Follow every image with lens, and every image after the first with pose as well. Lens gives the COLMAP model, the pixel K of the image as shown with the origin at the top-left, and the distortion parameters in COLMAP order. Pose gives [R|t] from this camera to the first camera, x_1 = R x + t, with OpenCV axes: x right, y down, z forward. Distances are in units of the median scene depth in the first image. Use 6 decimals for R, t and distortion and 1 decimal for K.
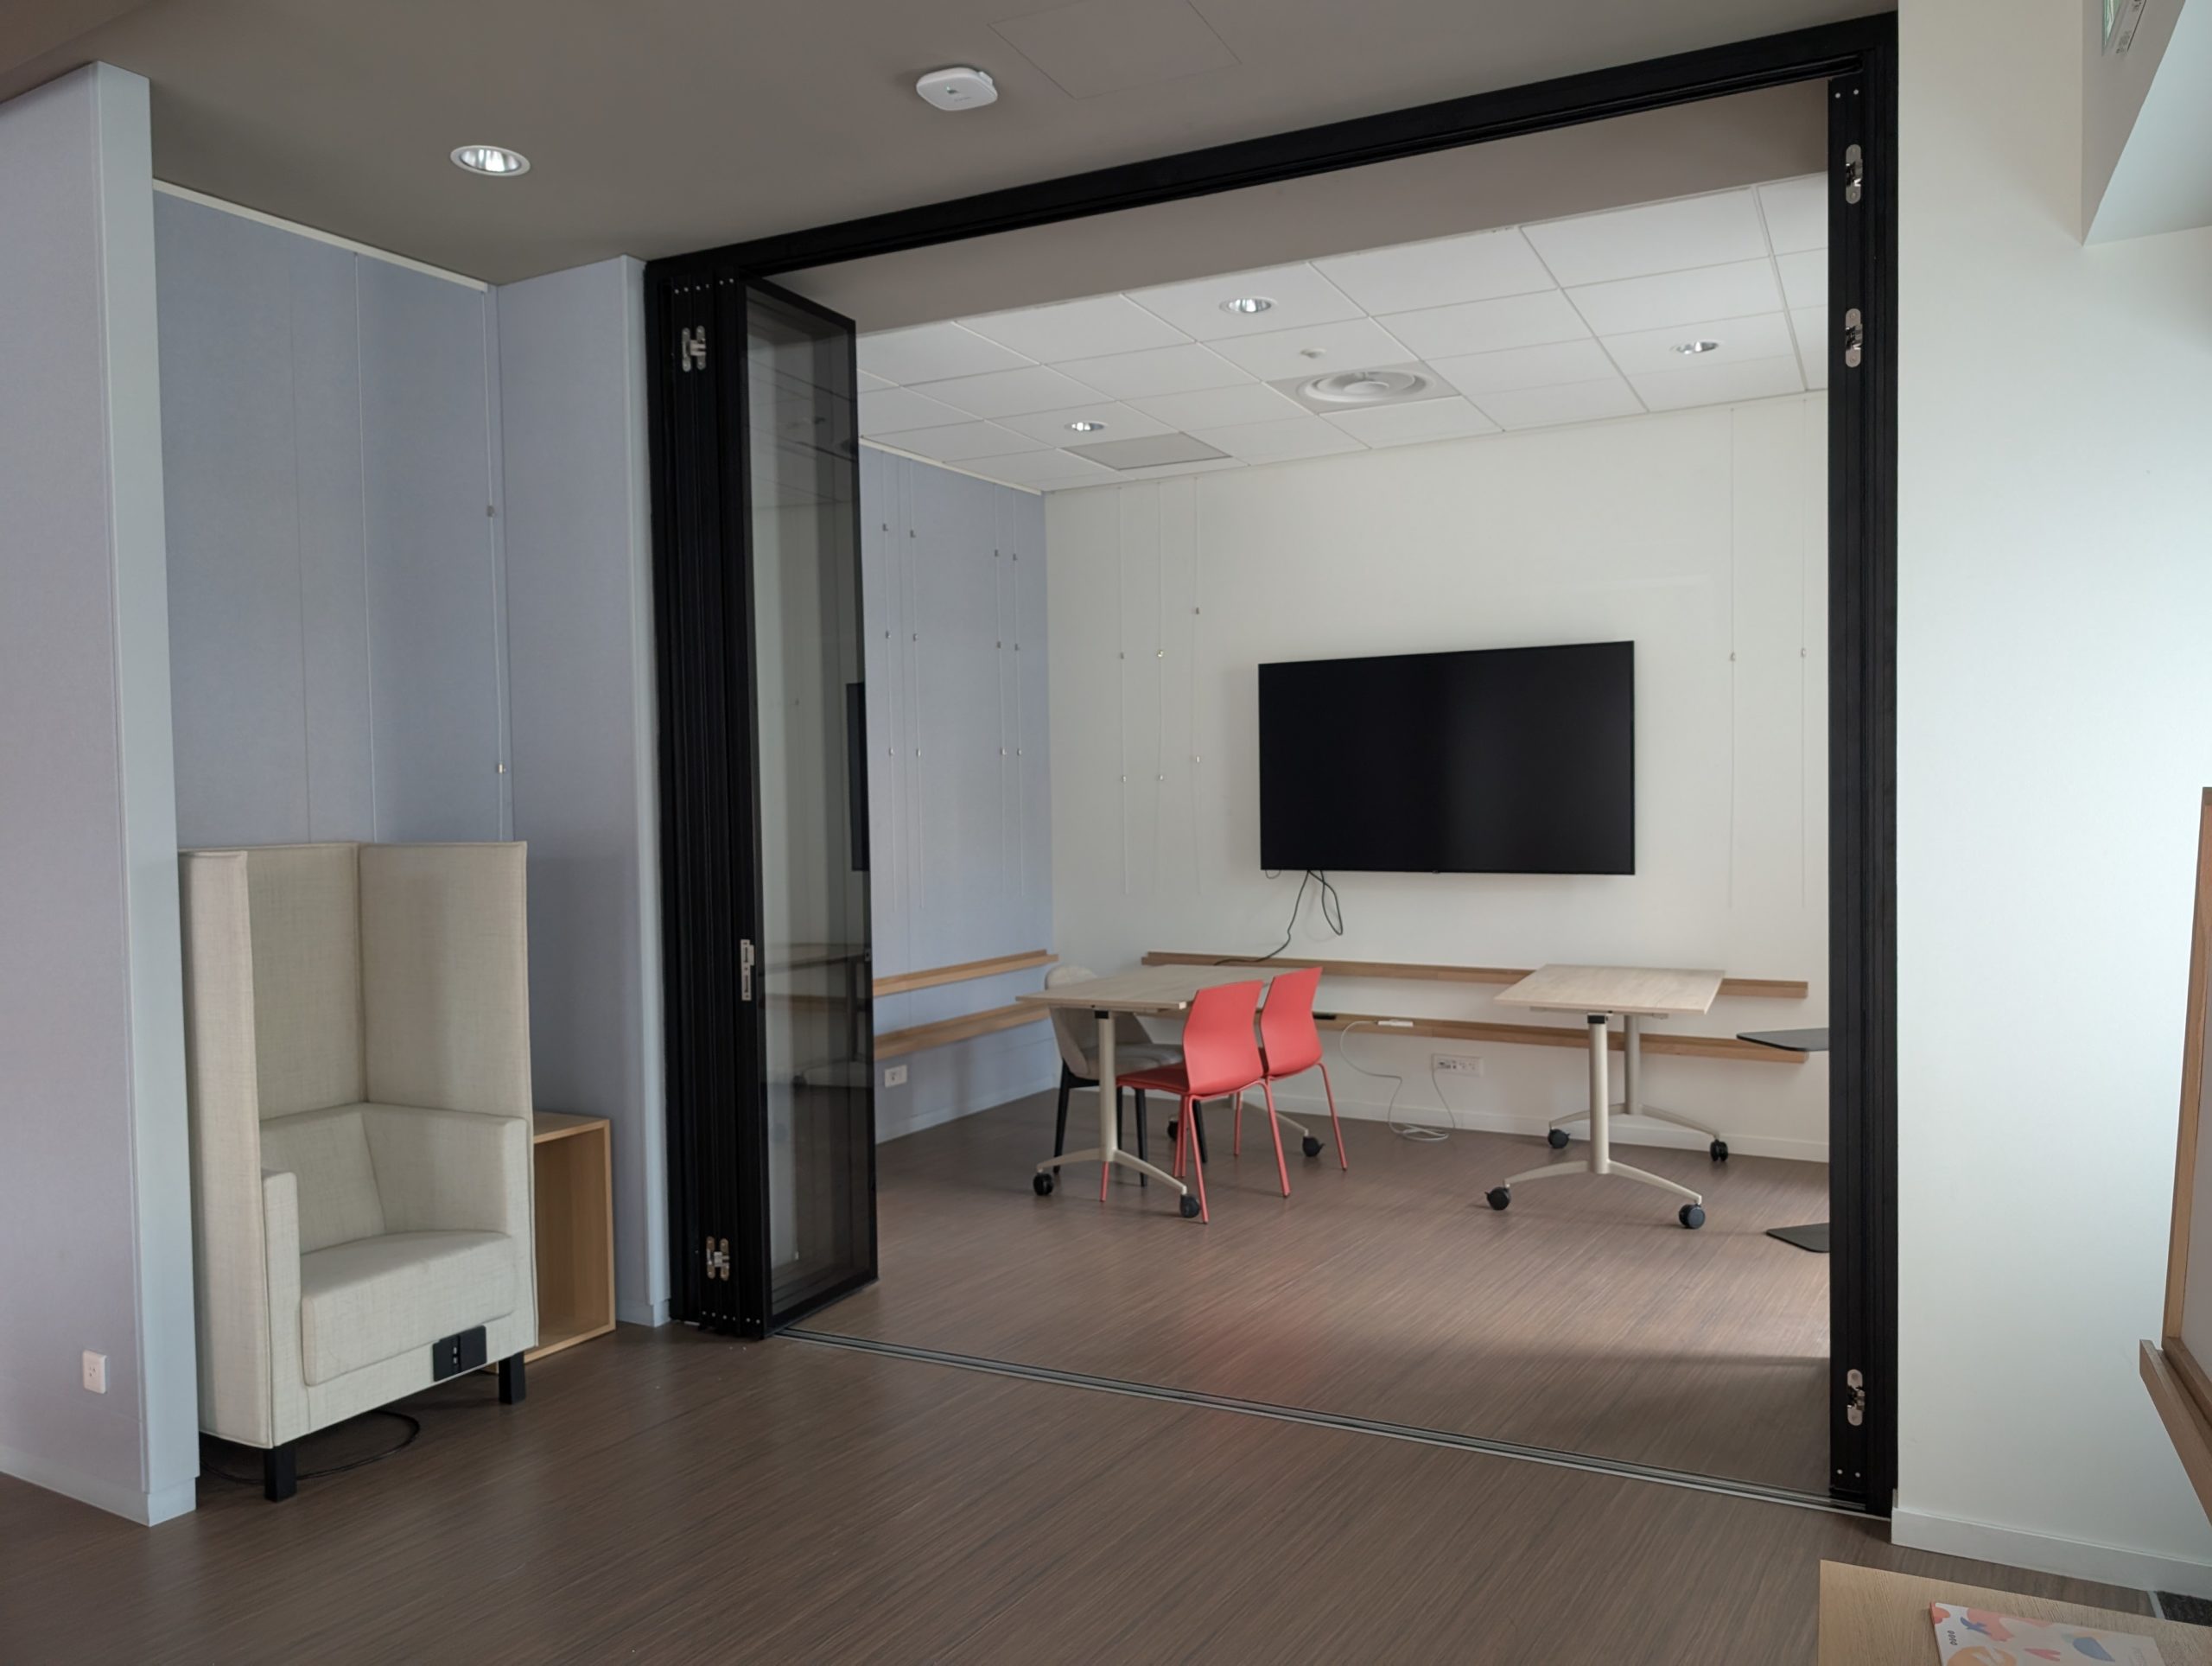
lens RADIAL K [[1630.4, 0, 1147.8], [0, 1630.4, 842.1], [0, 0, 1]] dist [0.028255, 0.000244]
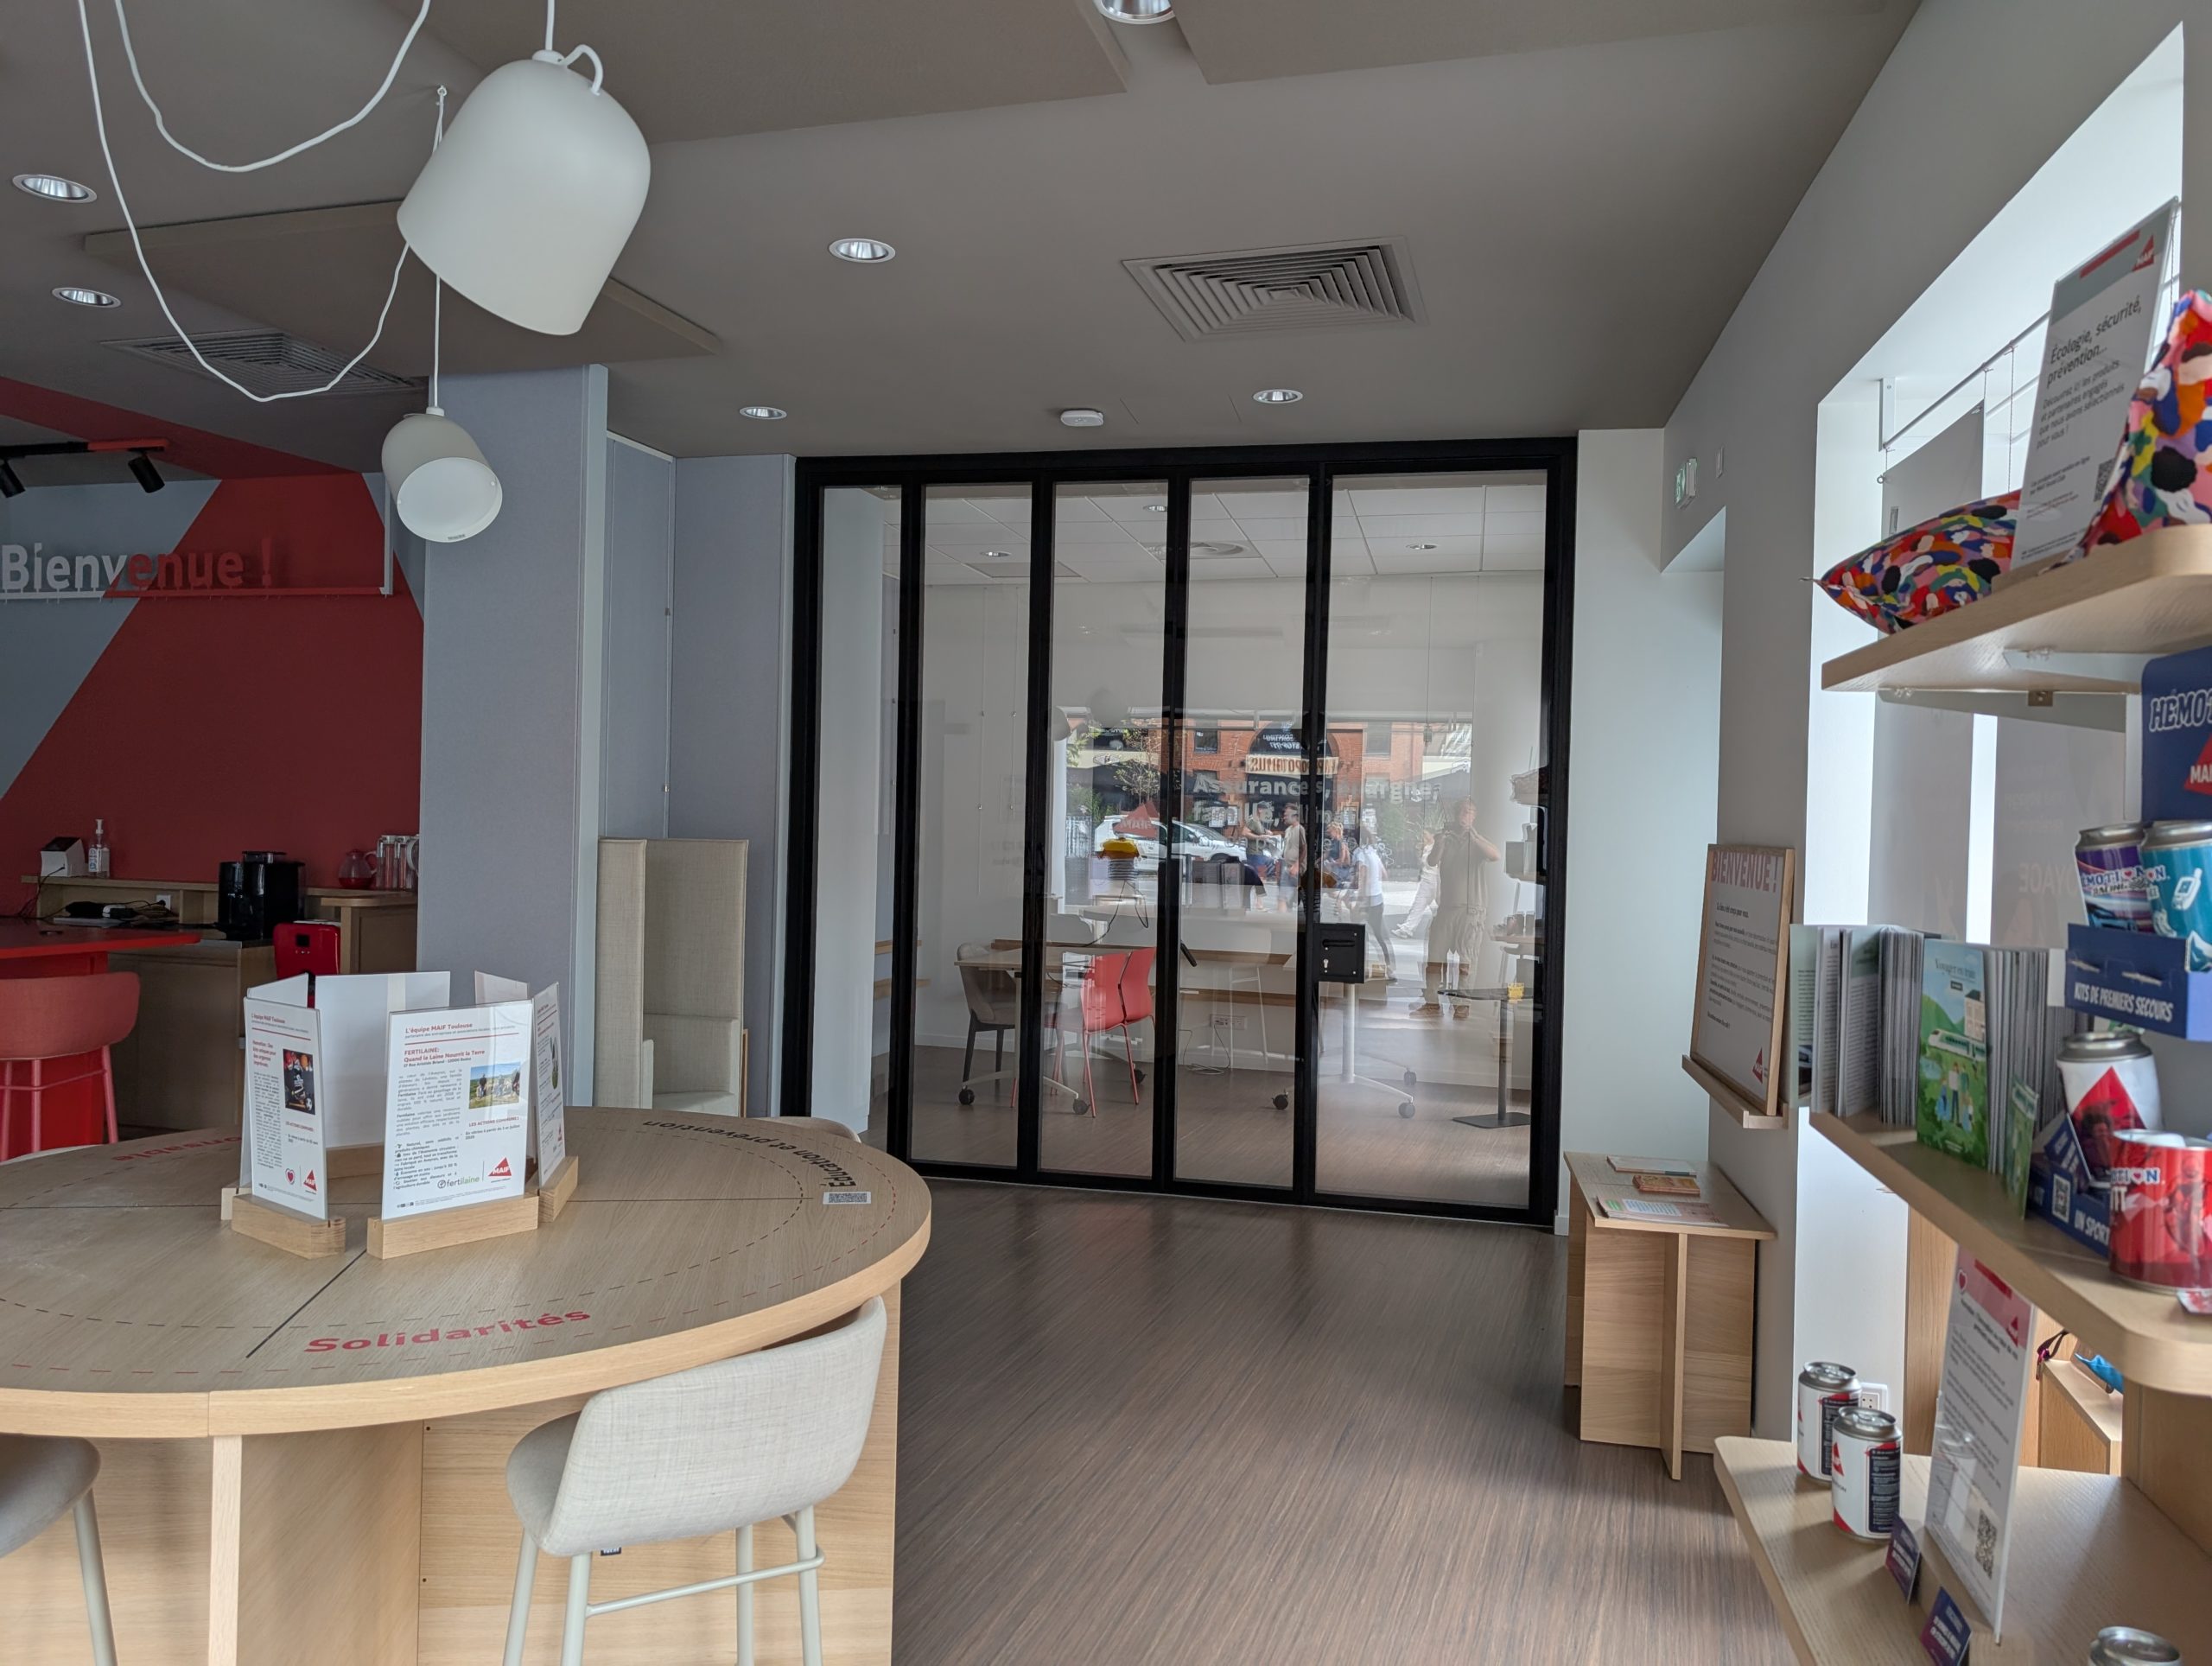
lens RADIAL K [[1630.4, 0, 1147.8], [0, 1630.4, 842.1], [0, 0, 1]] dist [0.028255, 0.000244]
pose [[0.969109, 0.034439, 0.244216, -0.352572], [-0.030274, 0.999325, -0.020789, 0.020573], [-0.244767, 0.012753, 0.969498, -0.532948]]
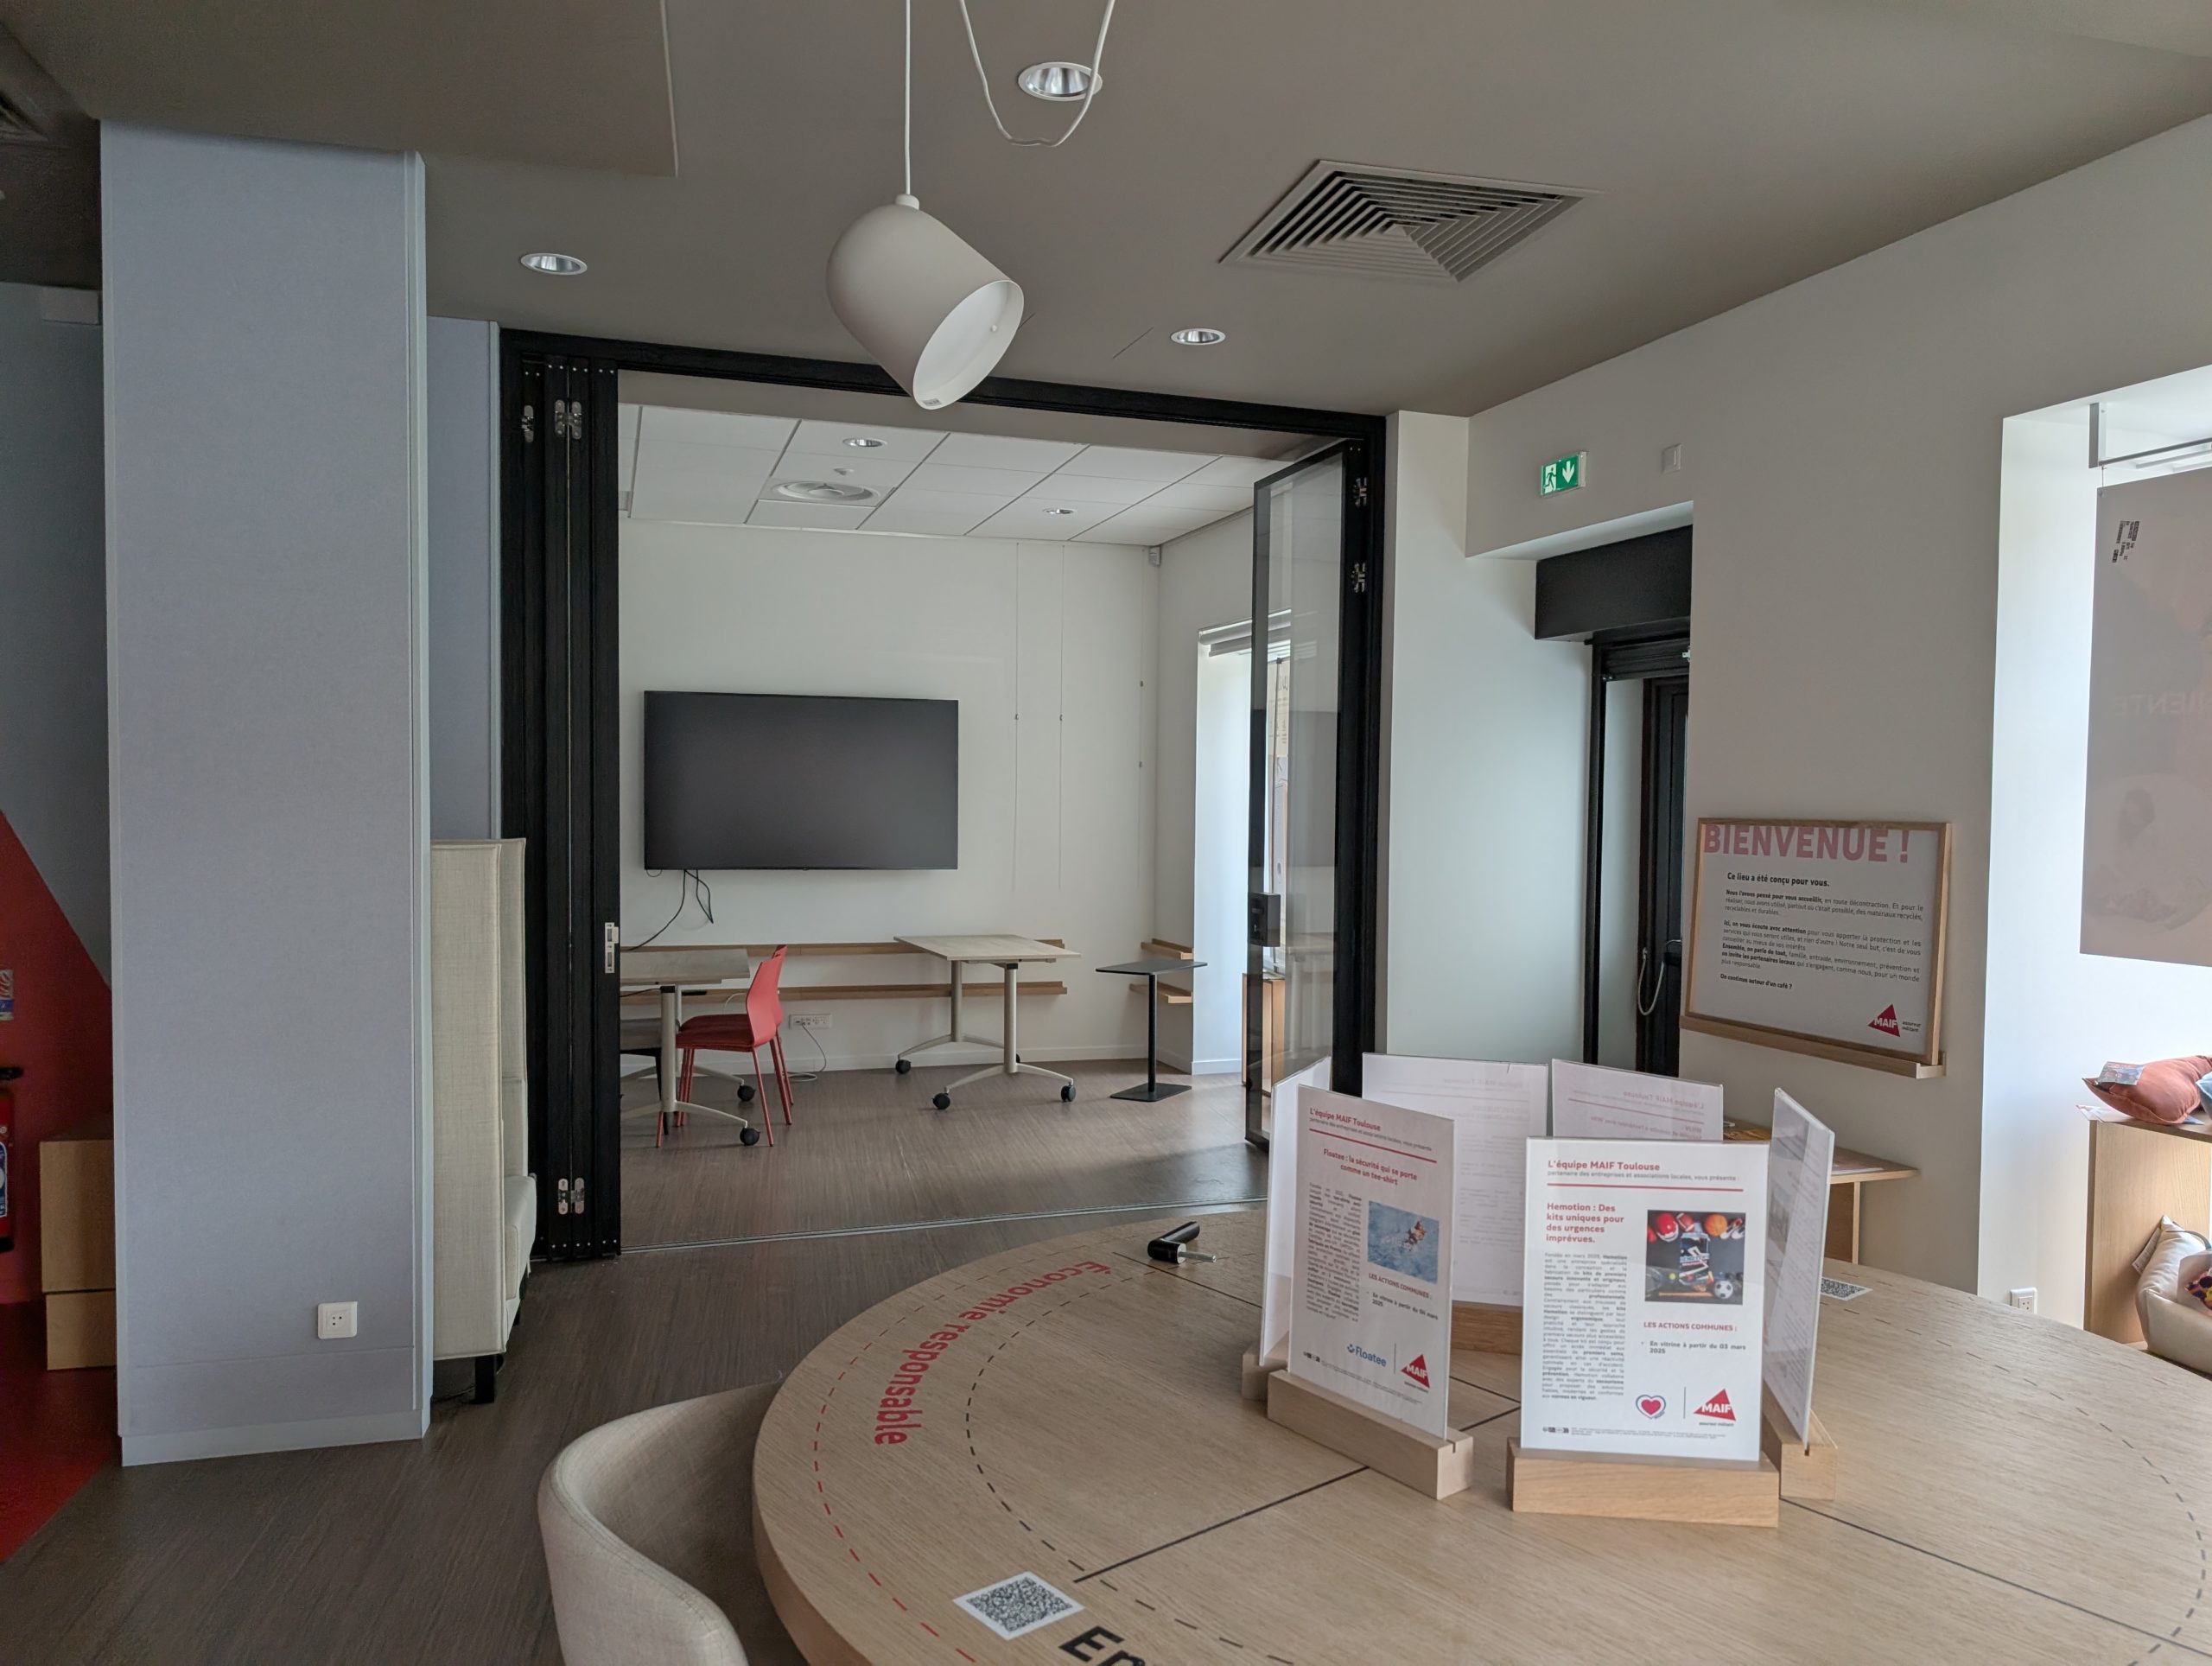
lens RADIAL K [[1583.9, 0, 1189.9], [0, 1583.9, 863.0], [0, 0, 1]] dist [0.045878, 0.000628]
pose [[0.691162, -0.006898, 0.722667, -0.789695], [0.004352, 0.999976, 0.005382, 0.012195], [-0.722686, -0.000574, 0.691176, -0.105740]]
